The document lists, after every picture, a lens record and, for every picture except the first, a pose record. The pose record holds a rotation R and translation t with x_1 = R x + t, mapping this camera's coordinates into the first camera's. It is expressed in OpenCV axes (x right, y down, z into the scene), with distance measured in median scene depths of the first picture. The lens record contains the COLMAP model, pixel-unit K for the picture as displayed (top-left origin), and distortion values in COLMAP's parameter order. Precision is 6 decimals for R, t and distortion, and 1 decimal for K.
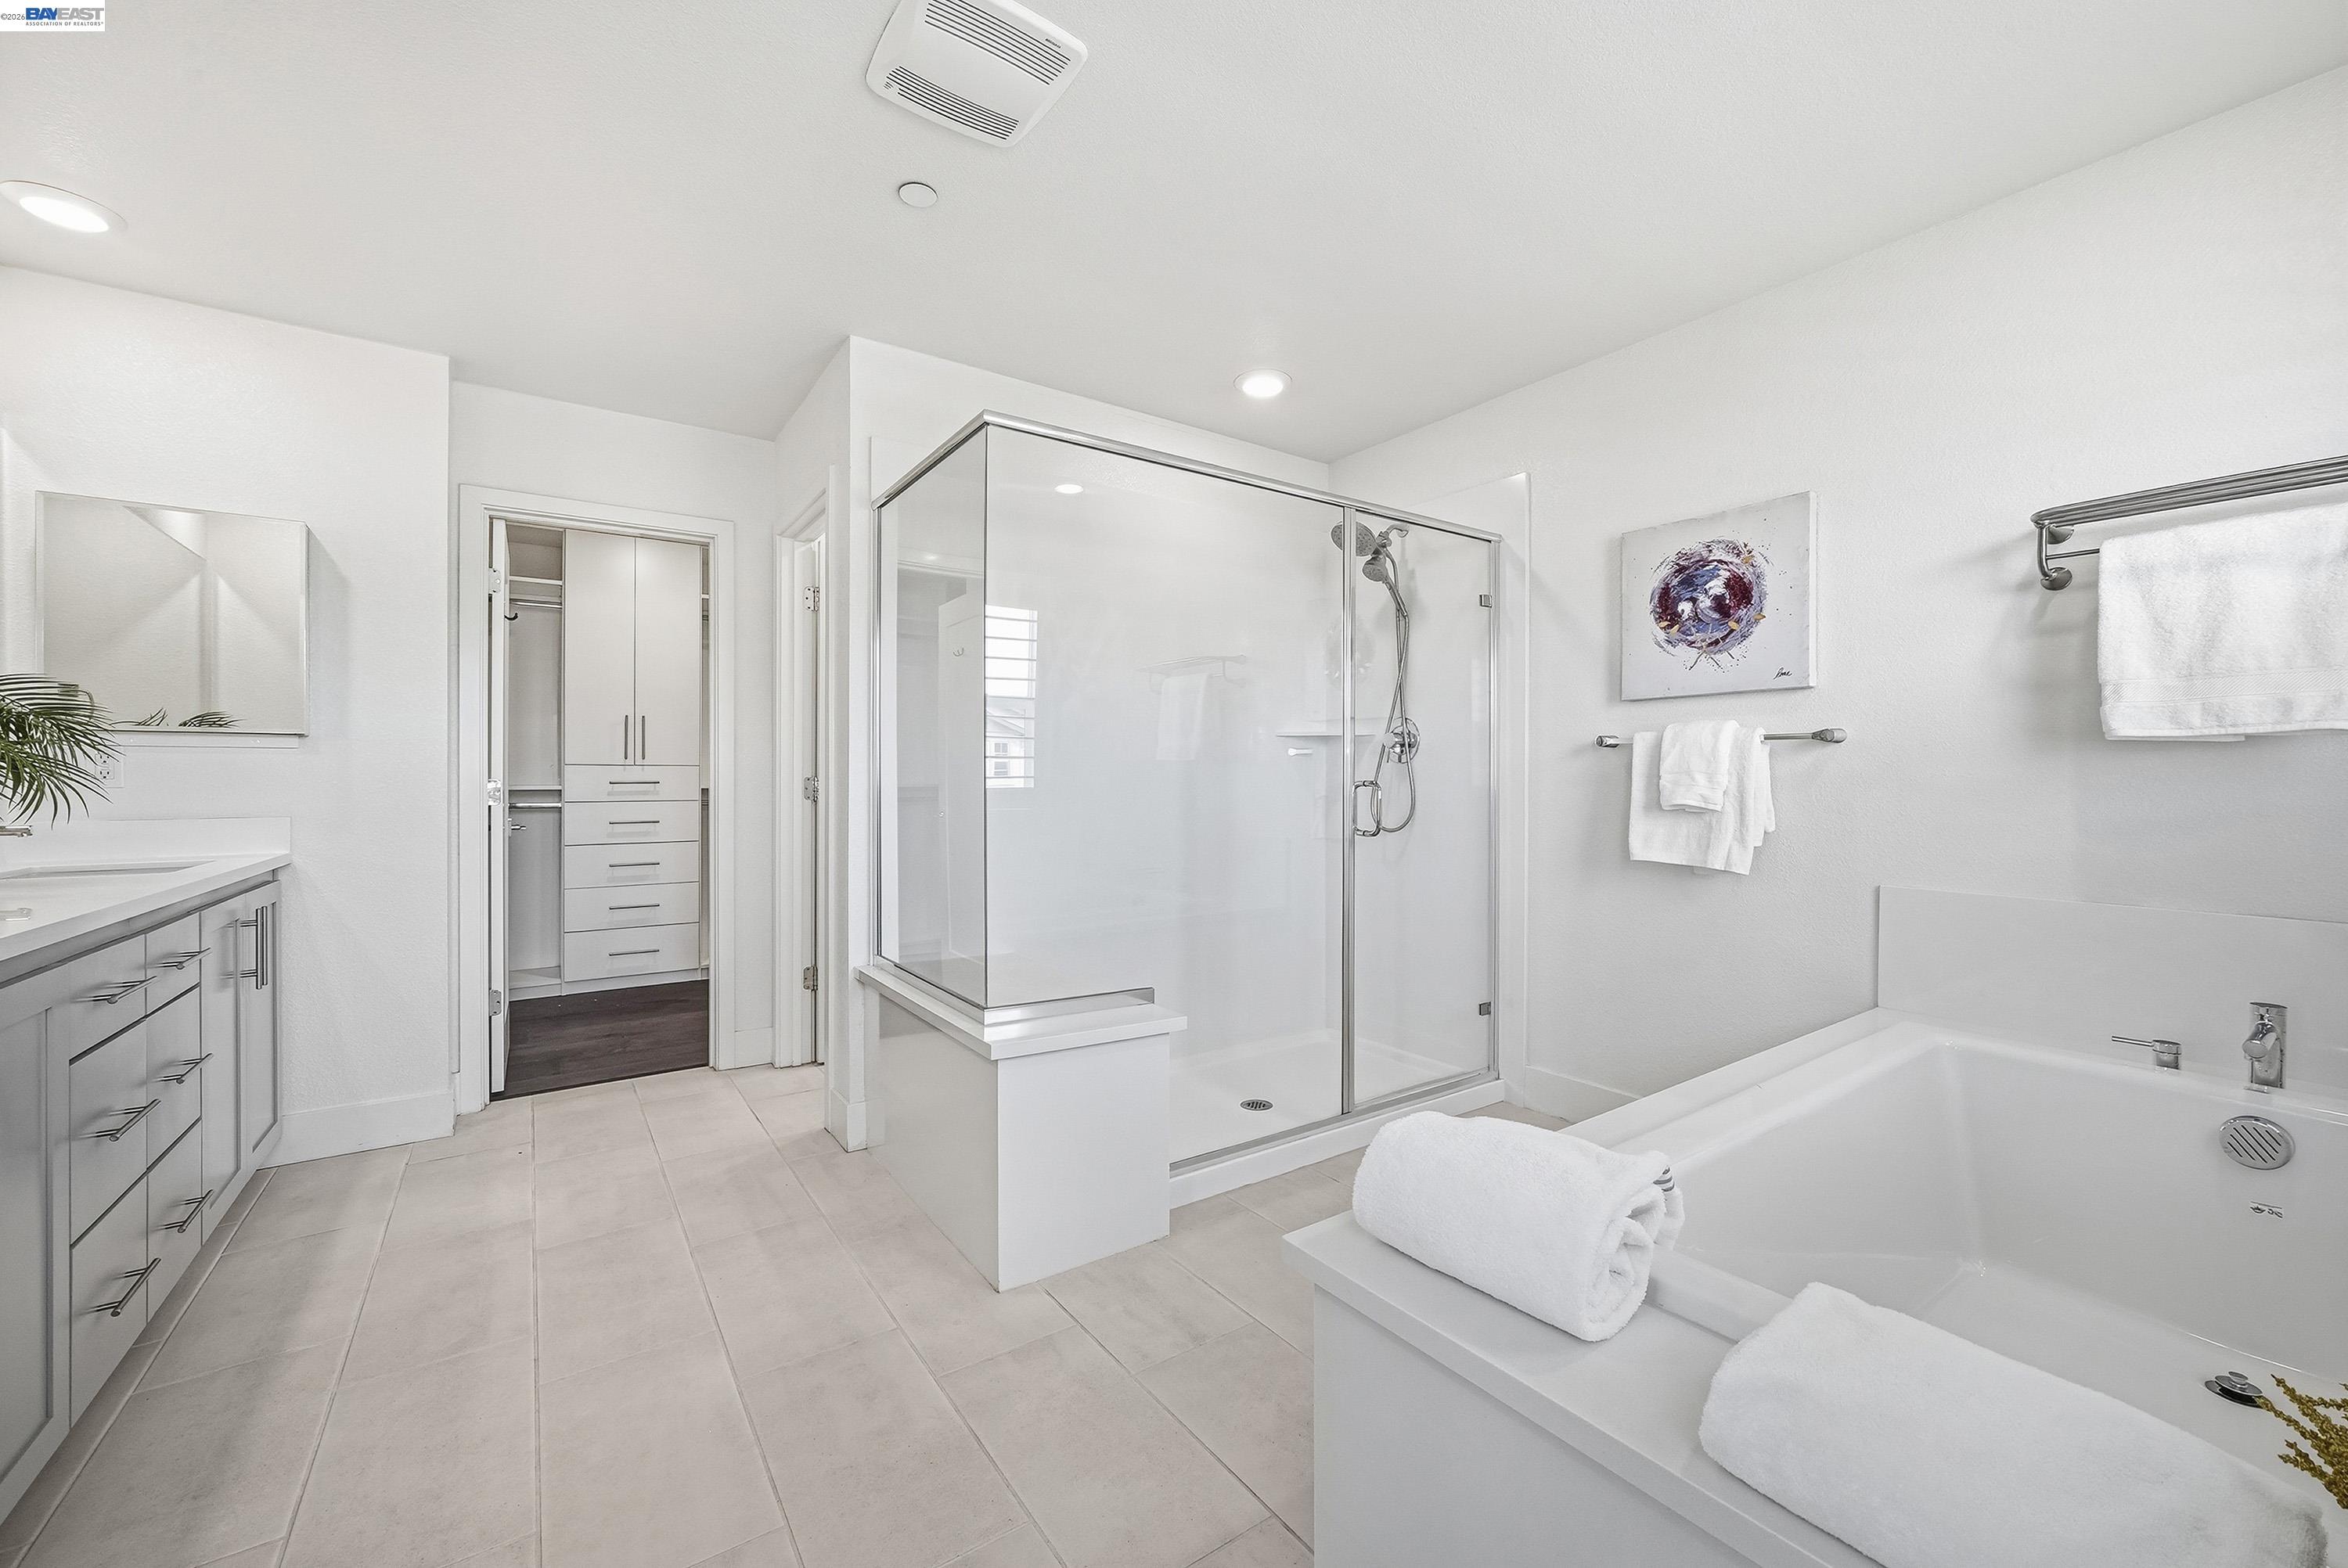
lens RADIAL K [[935.9, 0, 1174.1], [0, 935.9, 787.8], [0, 0, 1]] dist [-0.004316, 0.000196]
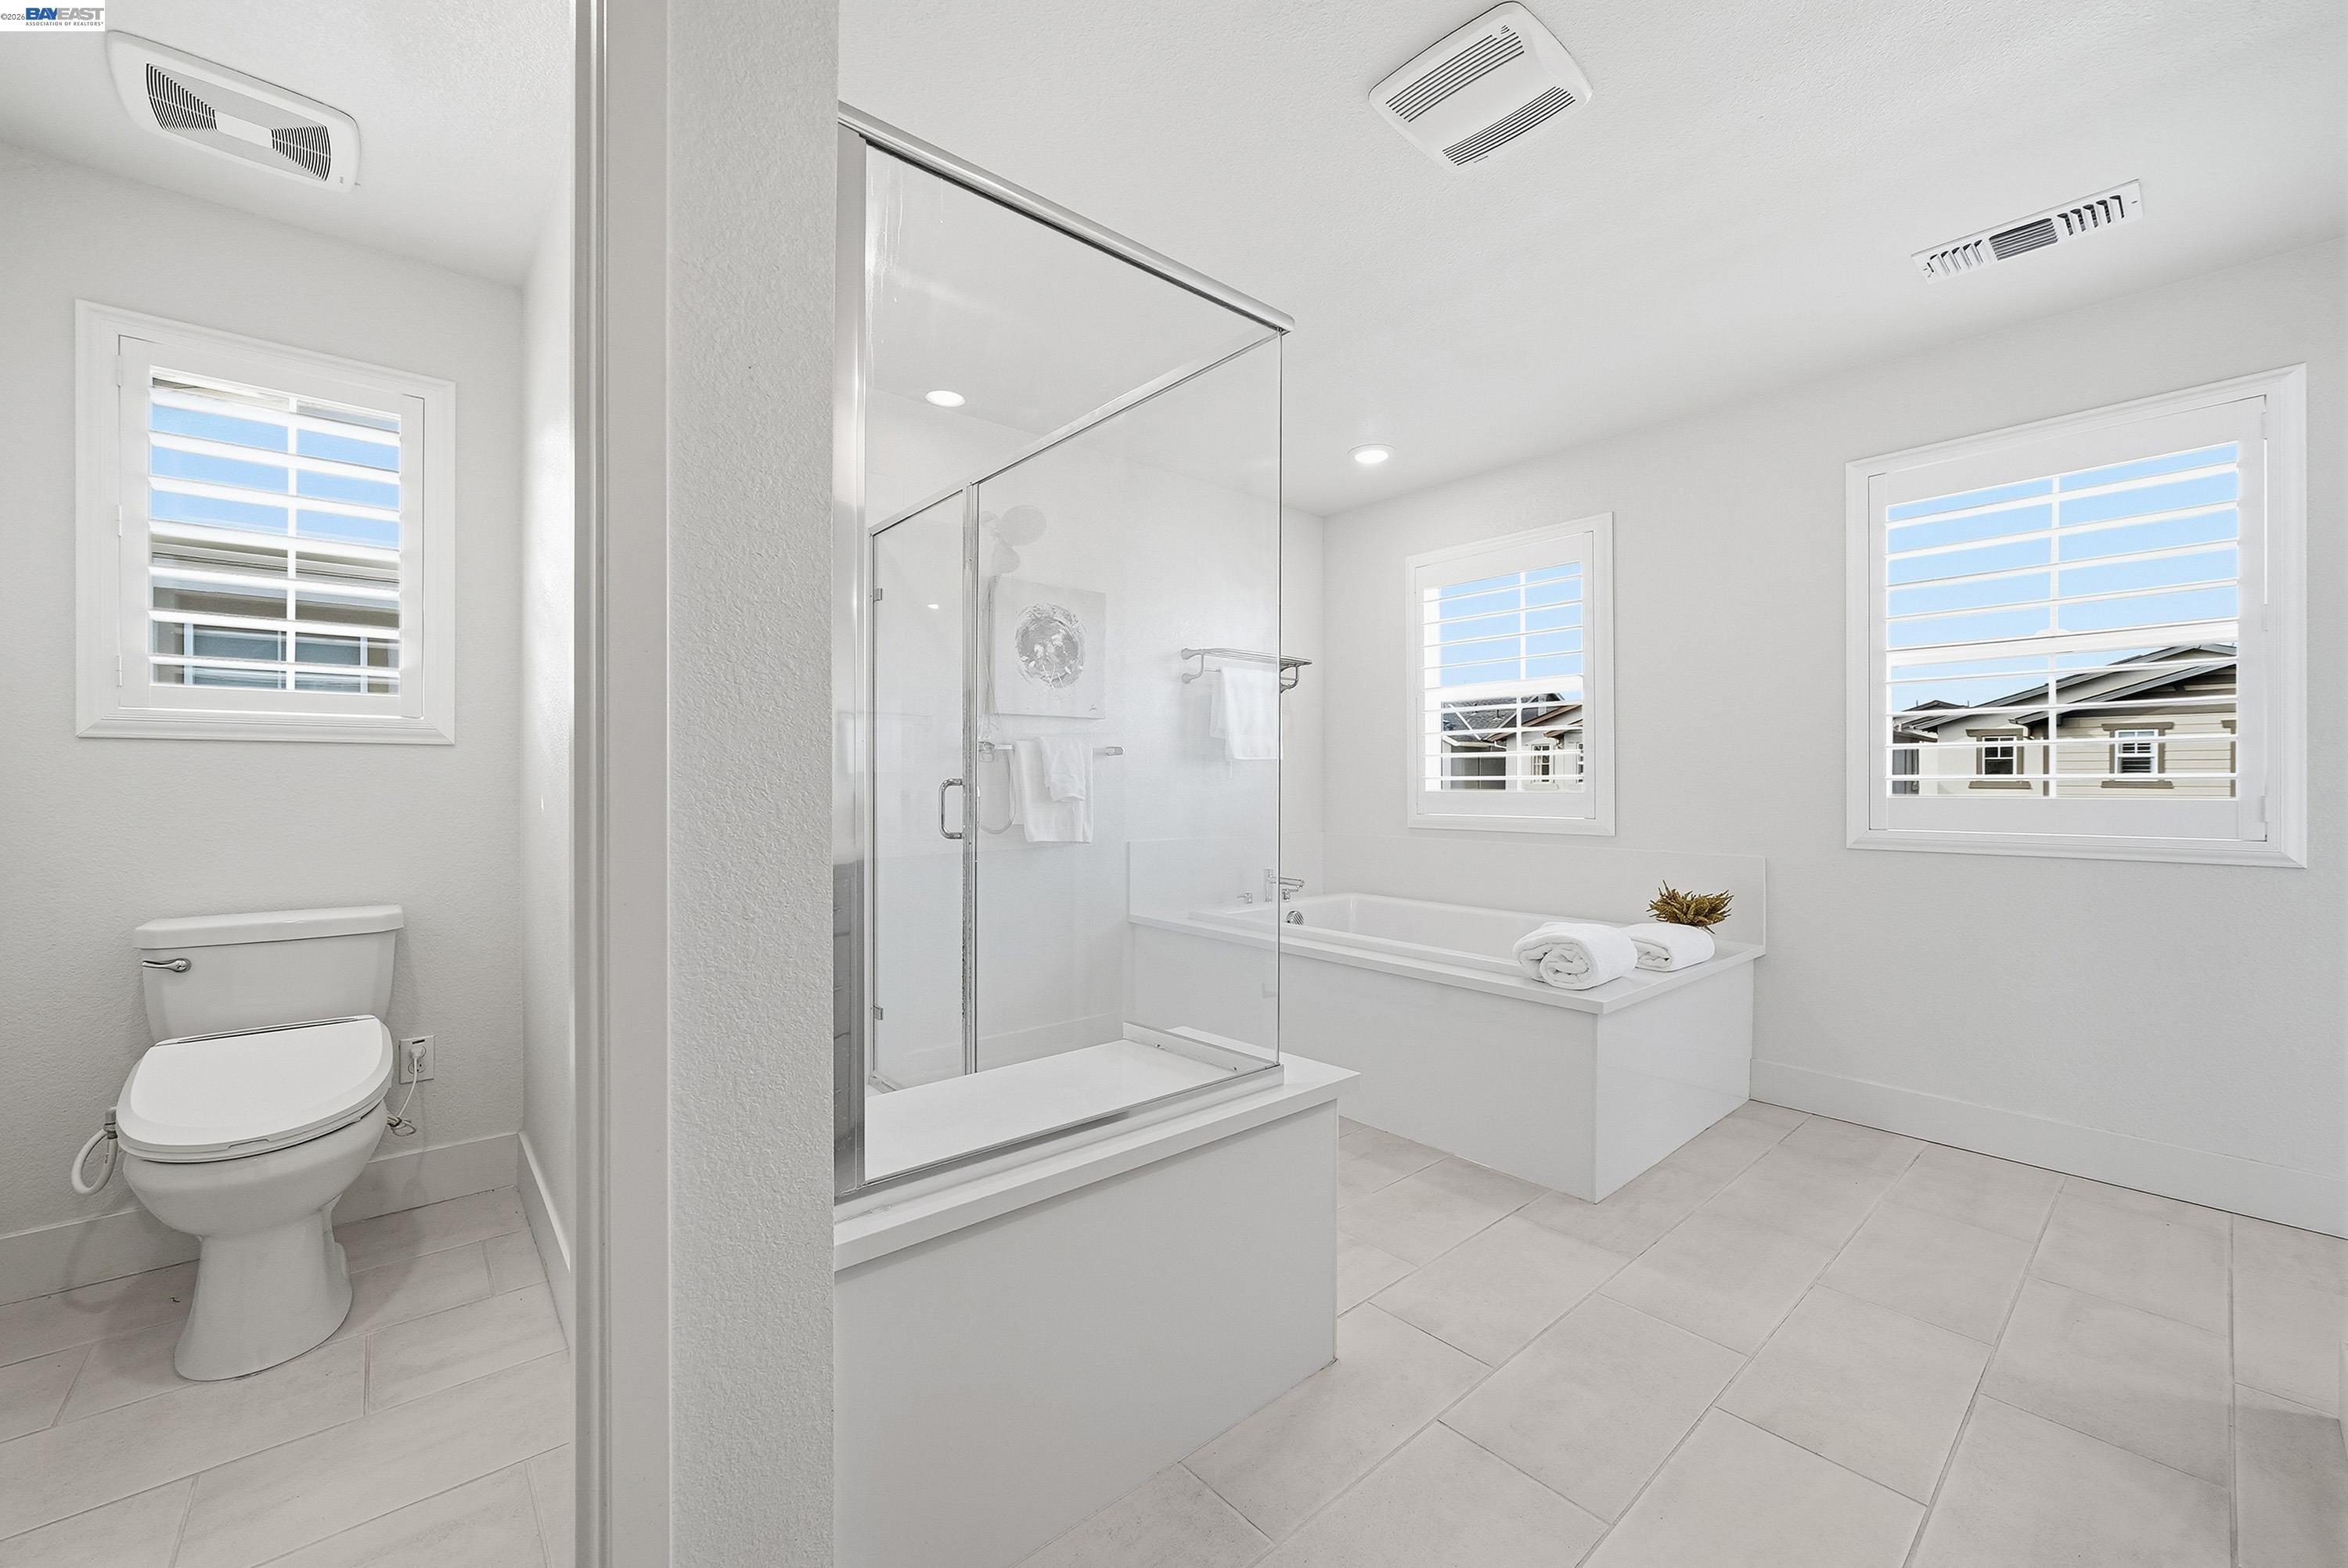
lens RADIAL K [[935.9, 0, 1173.3], [0, 935.9, 775.5], [0, 0, 1]] dist [-0.004316, 0.000196]
pose [[-0.105406, -0.000047, 0.994429, -0.820268], [0.004245, 0.999991, 0.000497, -0.012242], [-0.994420, 0.004273, -0.105405, 0.969166]]
